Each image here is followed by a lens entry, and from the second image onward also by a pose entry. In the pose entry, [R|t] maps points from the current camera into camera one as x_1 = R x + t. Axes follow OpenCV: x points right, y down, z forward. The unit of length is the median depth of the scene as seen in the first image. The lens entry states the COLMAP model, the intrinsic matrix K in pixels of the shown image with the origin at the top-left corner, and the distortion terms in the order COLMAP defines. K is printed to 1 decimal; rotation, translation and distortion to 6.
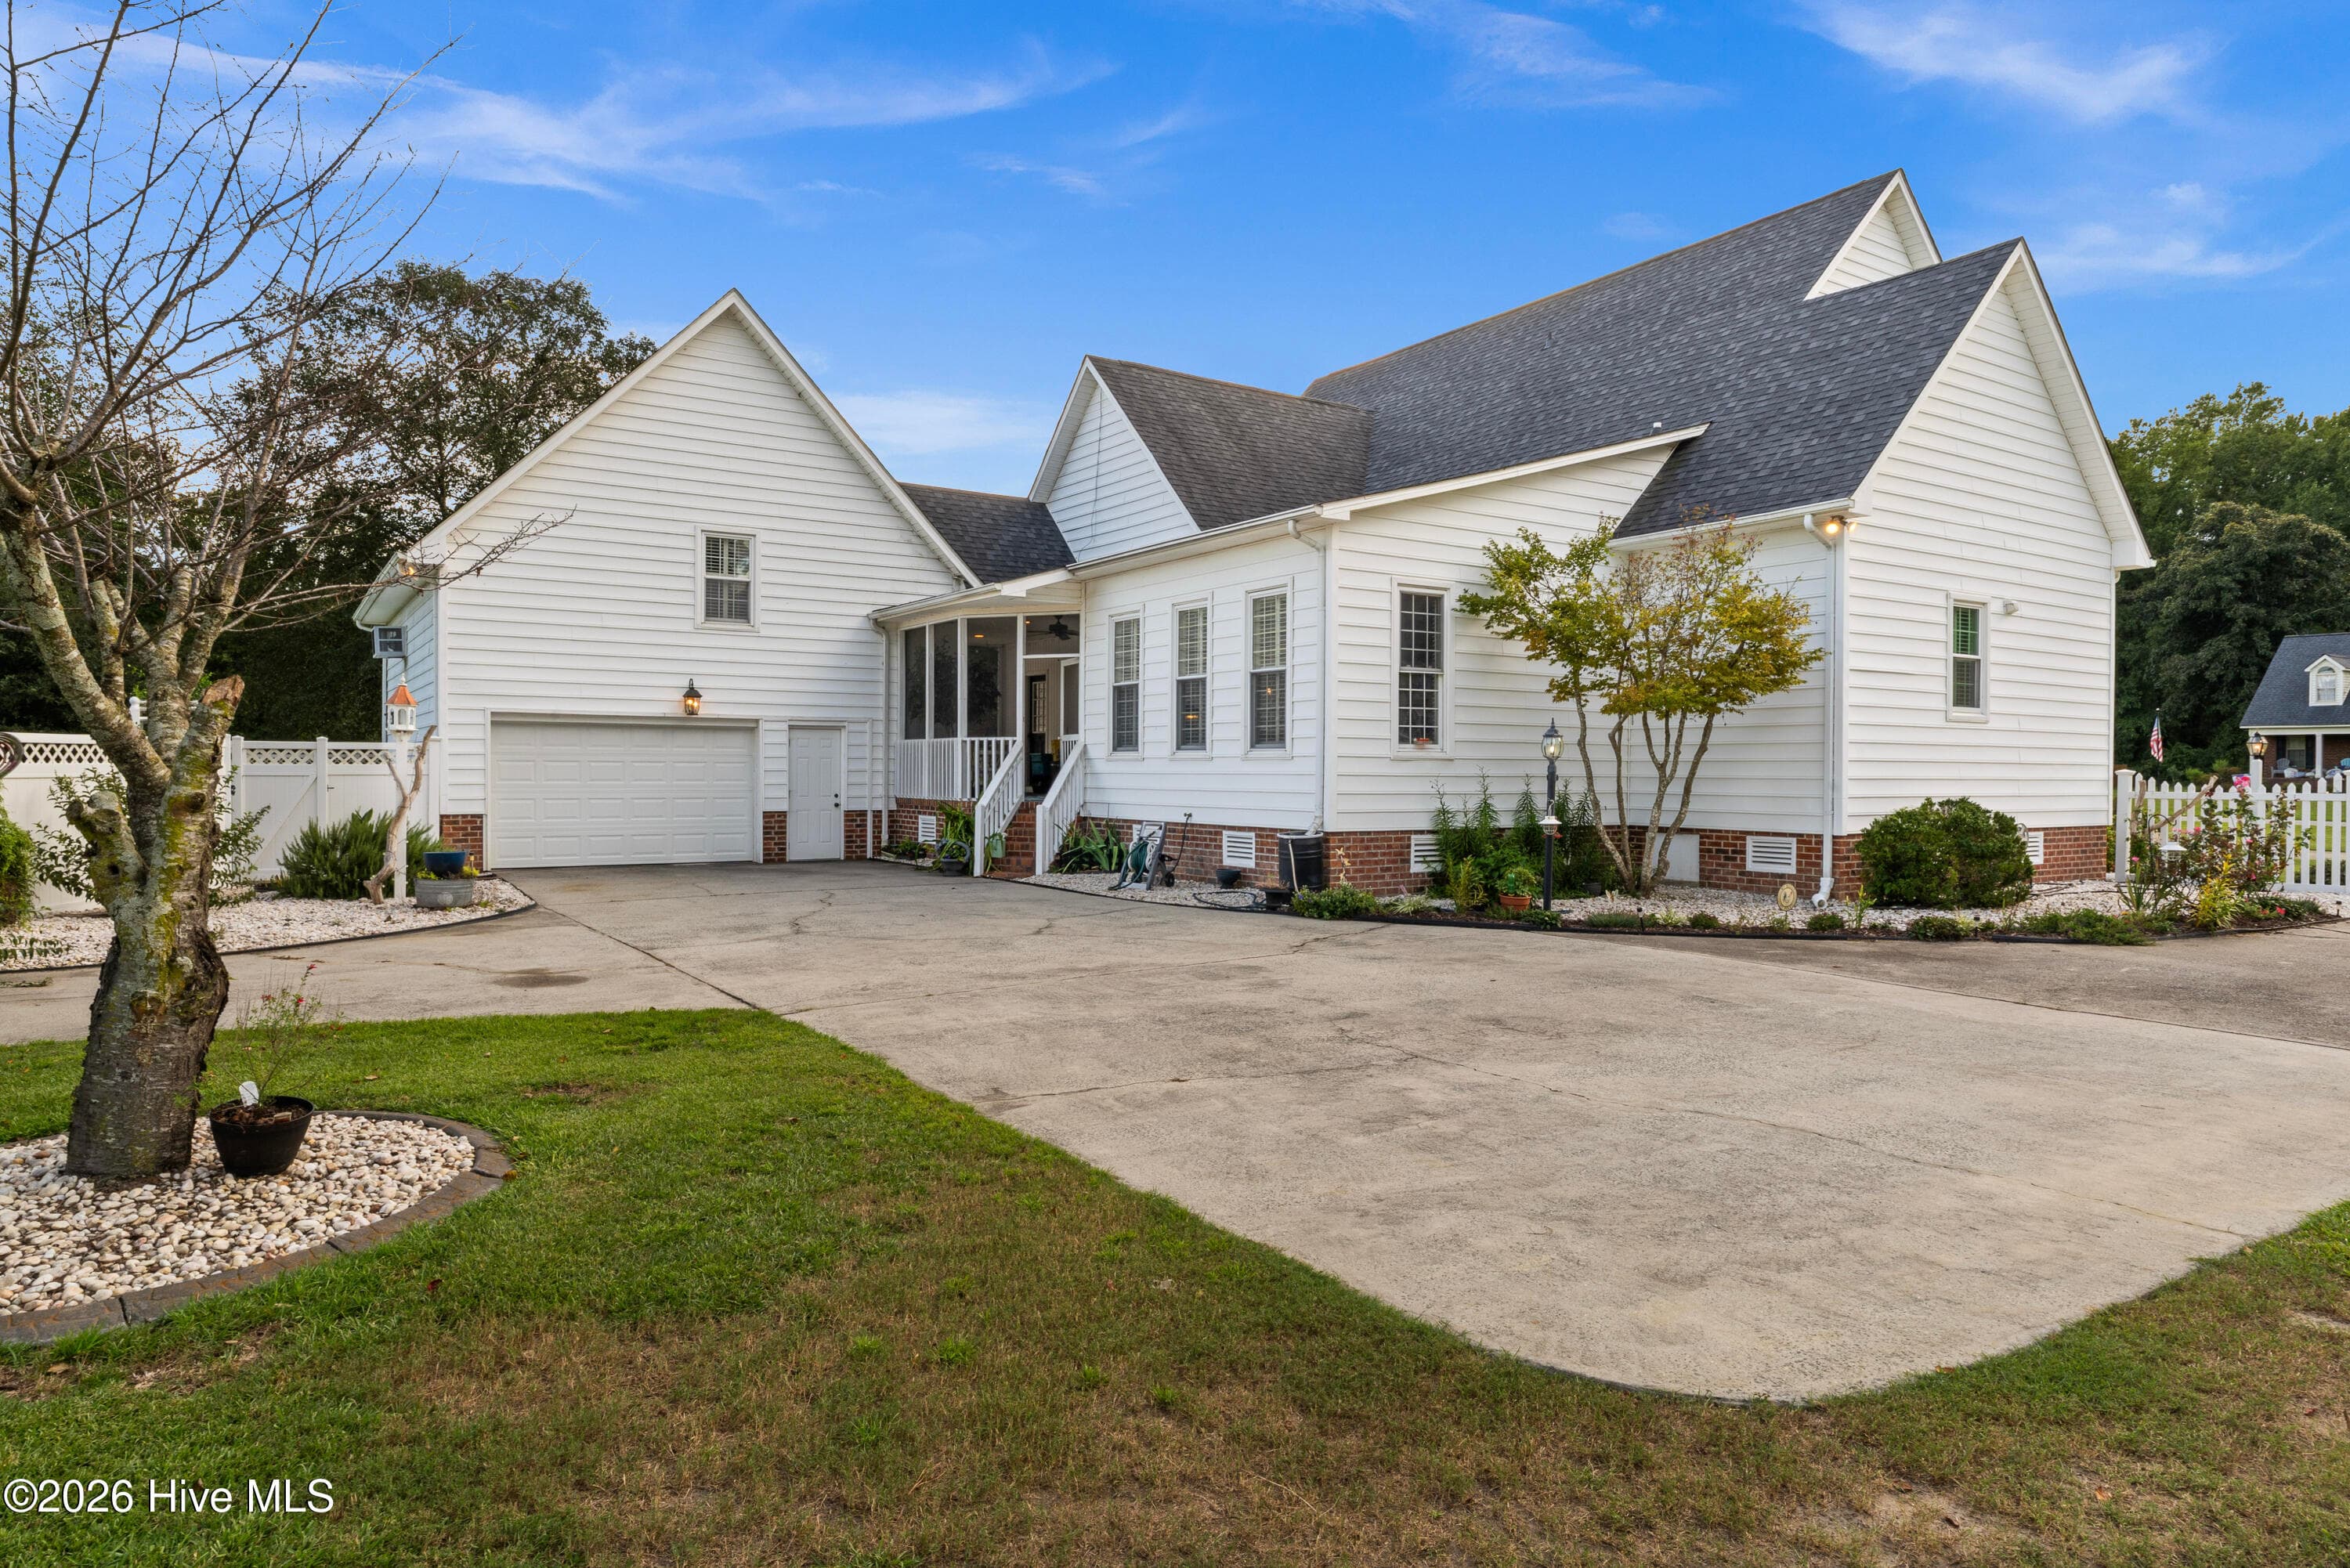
lens RADIAL K [[1421.6, 0, 1163.8], [0, 1421.6, 779.6], [0, 0, 1]] dist [-0.022003, 0.008759]
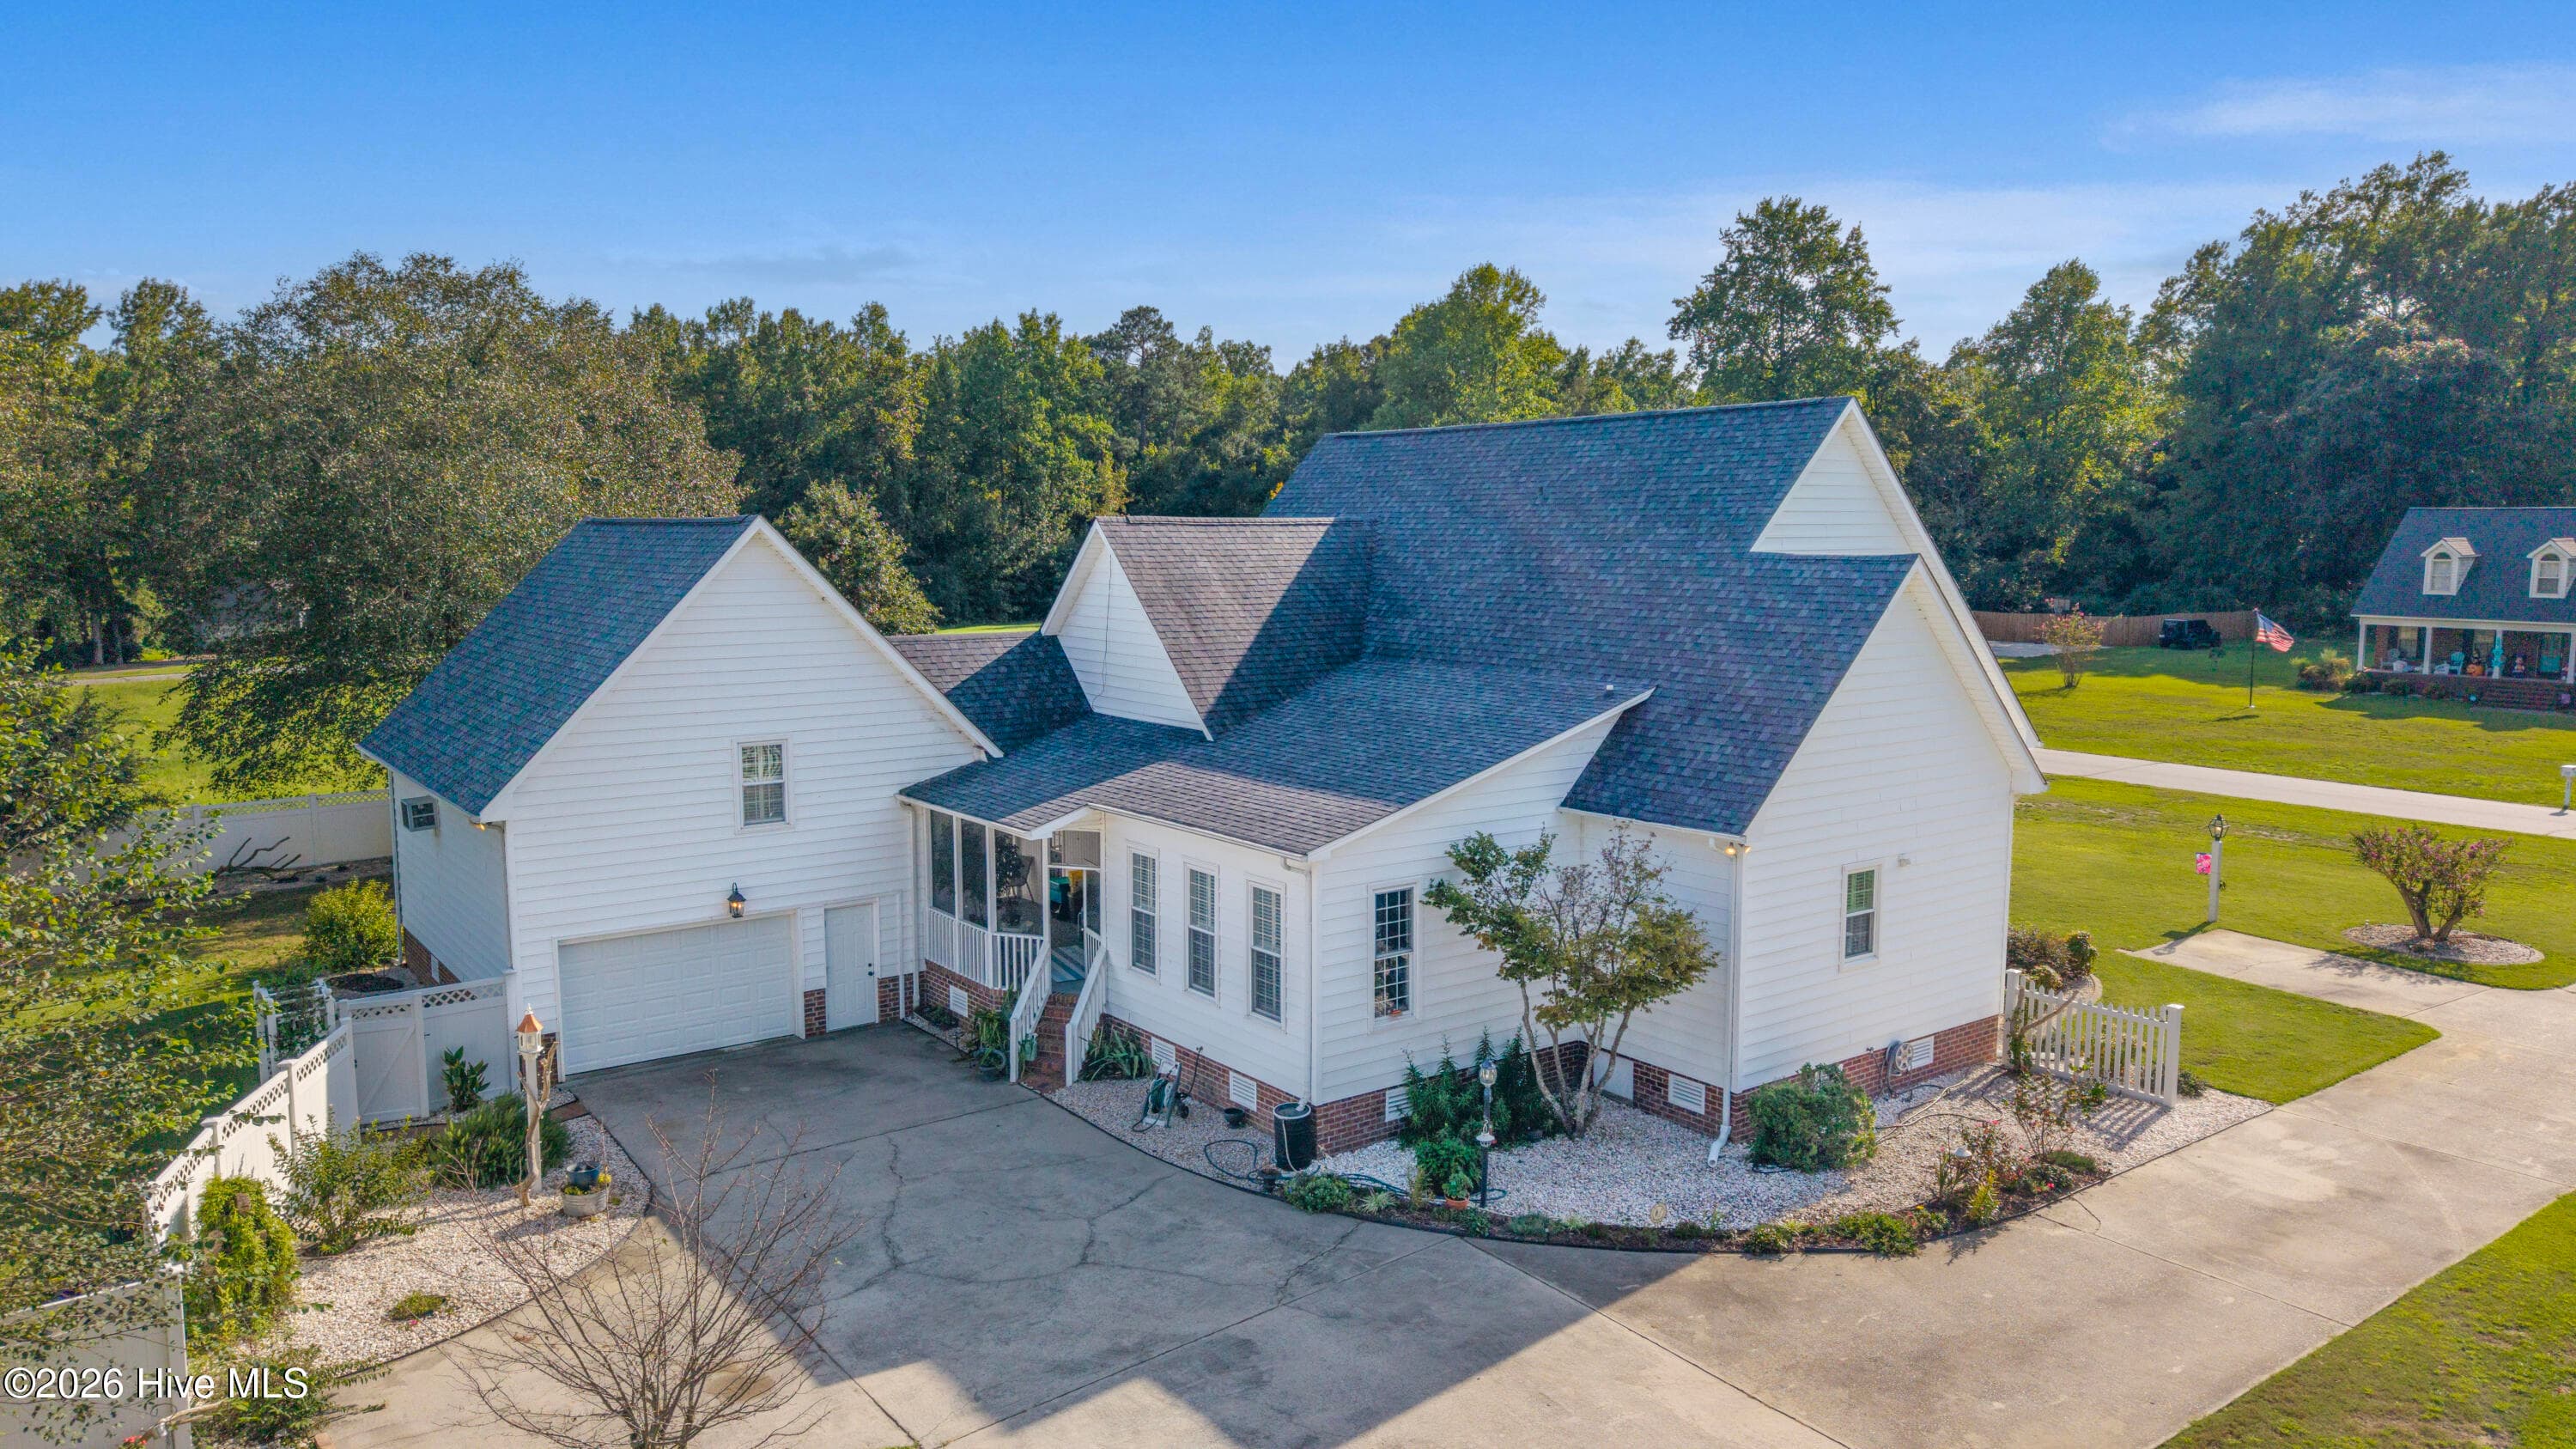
lens RADIAL K [[1719.3, 0, 1287.7], [0, 1719.3, 726.9], [0, 0, 1]] dist [0.028666, -0.015442]
pose [[0.997919, -0.016353, 0.062379, 0.004967], [0.009787, 0.994514, 0.104148, -0.339491], [-0.063740, -0.103321, 0.992604, -0.326026]]
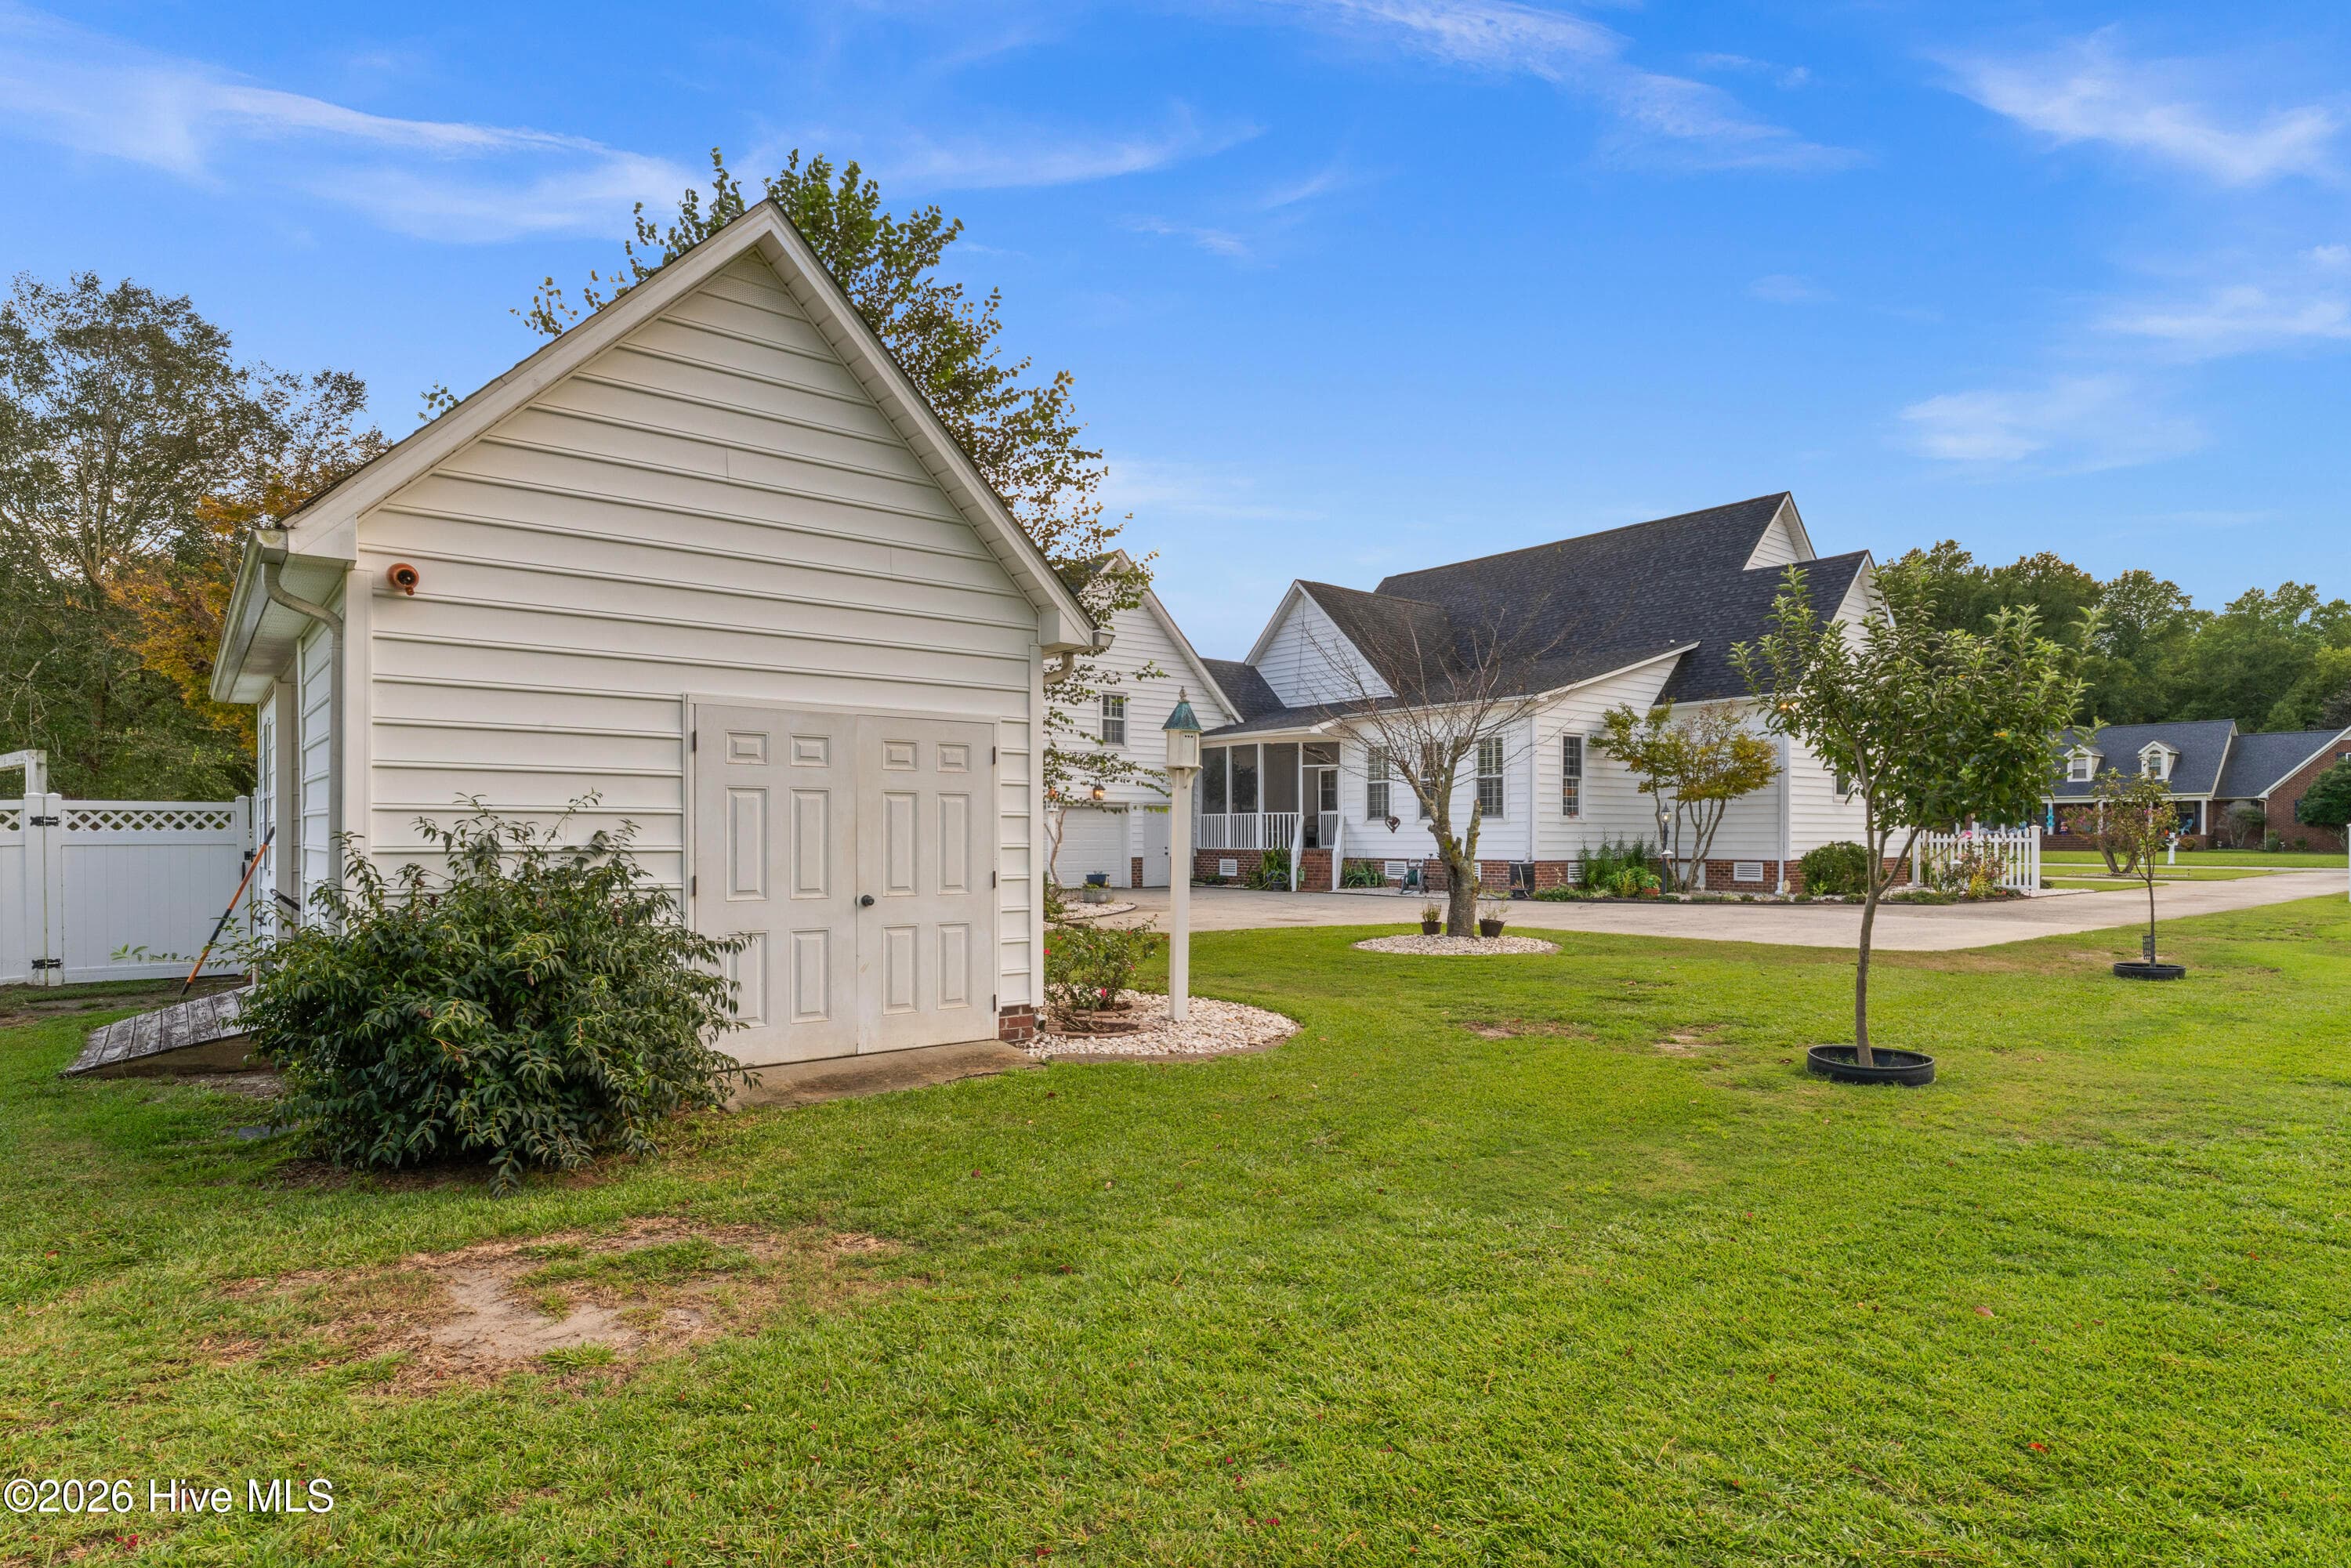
lens RADIAL K [[1261.7, 0, 1120.3], [0, 1261.7, 859.9], [0, 0, 1]] dist [-0.006845, 0.003421]
pose [[0.996642, -0.003997, 0.081782, -0.460396], [0.003755, 0.999988, 0.003115, 0.022437], [-0.081794, -0.002798, 0.996645, -0.524048]]
